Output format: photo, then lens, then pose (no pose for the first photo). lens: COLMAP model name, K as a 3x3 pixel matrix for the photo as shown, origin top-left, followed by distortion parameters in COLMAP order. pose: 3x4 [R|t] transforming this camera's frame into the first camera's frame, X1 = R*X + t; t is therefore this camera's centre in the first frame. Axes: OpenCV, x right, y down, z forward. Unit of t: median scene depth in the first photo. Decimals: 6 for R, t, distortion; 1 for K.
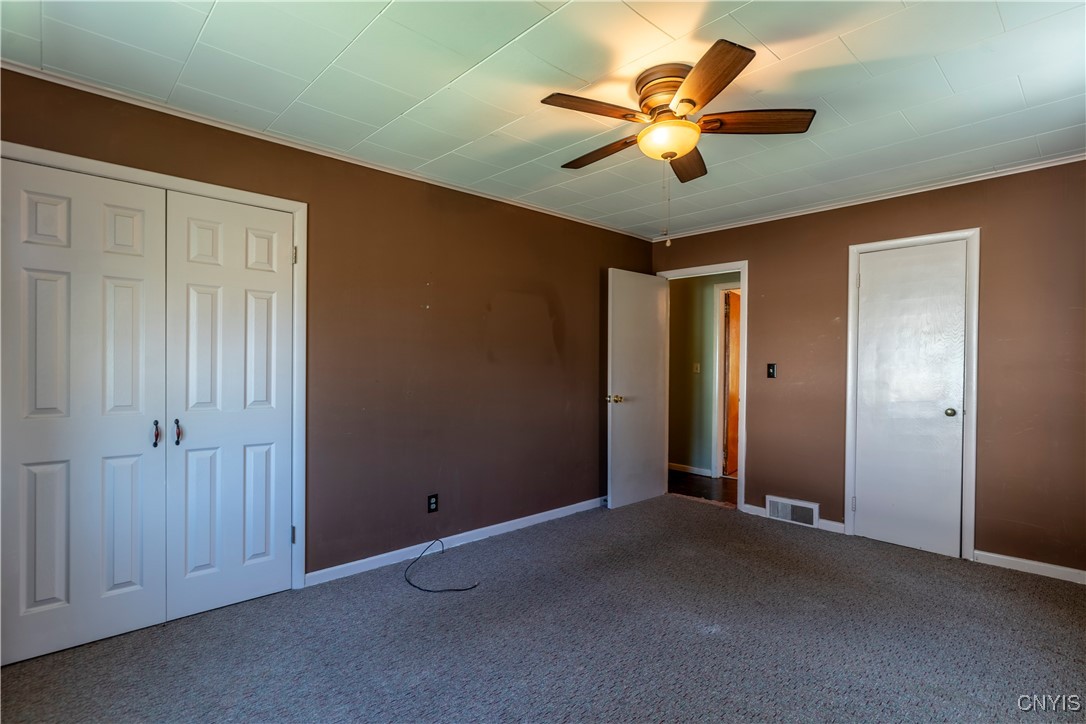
lens RADIAL K [[530.5, 0, 550.6], [0, 530.5, 365.6], [0, 0, 1]] dist [-0.015380, 0.005982]
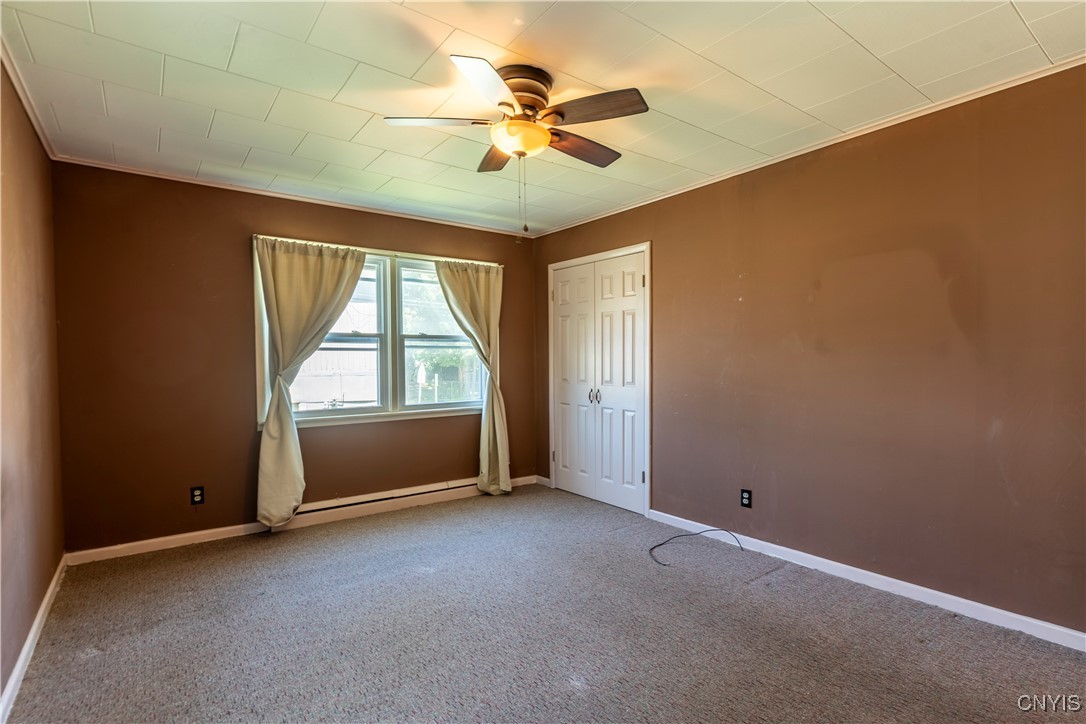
lens RADIAL K [[530.5, 0, 545.0], [0, 530.5, 364.5], [0, 0, 1]] dist [-0.015380, 0.005982]
pose [[-0.114492, 0.007304, -0.993397, 0.839654], [0.005337, 0.999963, 0.006737, 0.003790], [0.993410, -0.004531, -0.114526, 0.785938]]
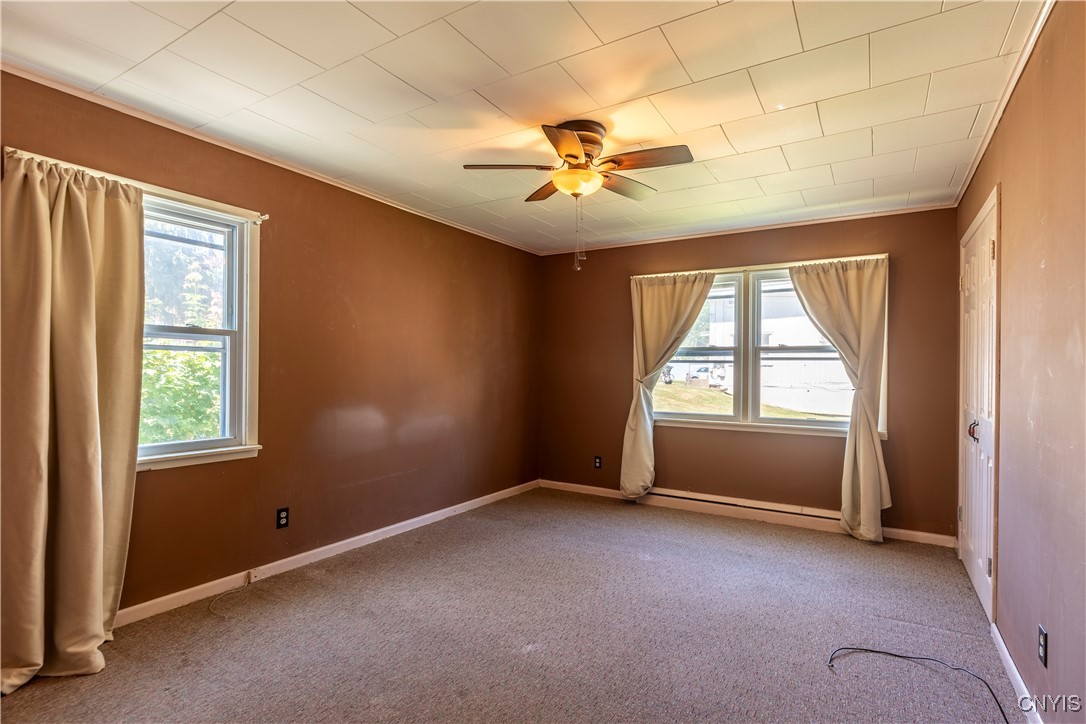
lens RADIAL K [[530.5, 0, 552.0], [0, 530.5, 366.6], [0, 0, 1]] dist [-0.015380, 0.005982]
pose [[-0.966942, -0.016109, -0.254488, 0.389673], [-0.015174, 0.999869, -0.005636, 0.000894], [0.254545, -0.001588, -0.967060, 1.448198]]
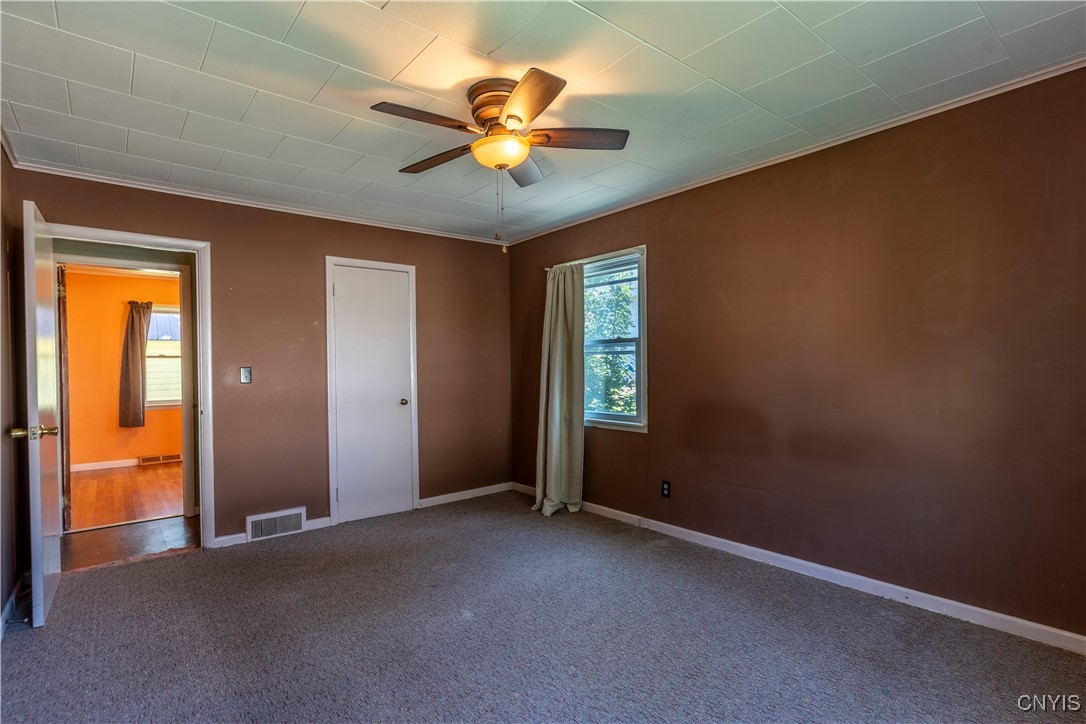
lens RADIAL K [[530.5, 0, 545.3], [0, 530.5, 368.7], [0, 0, 1]] dist [-0.015380, 0.005982]
pose [[0.074645, -0.012374, 0.997133, -0.555366], [0.017122, 0.999792, 0.011125, -0.003093], [-0.997063, 0.016242, 0.074841, 0.569275]]
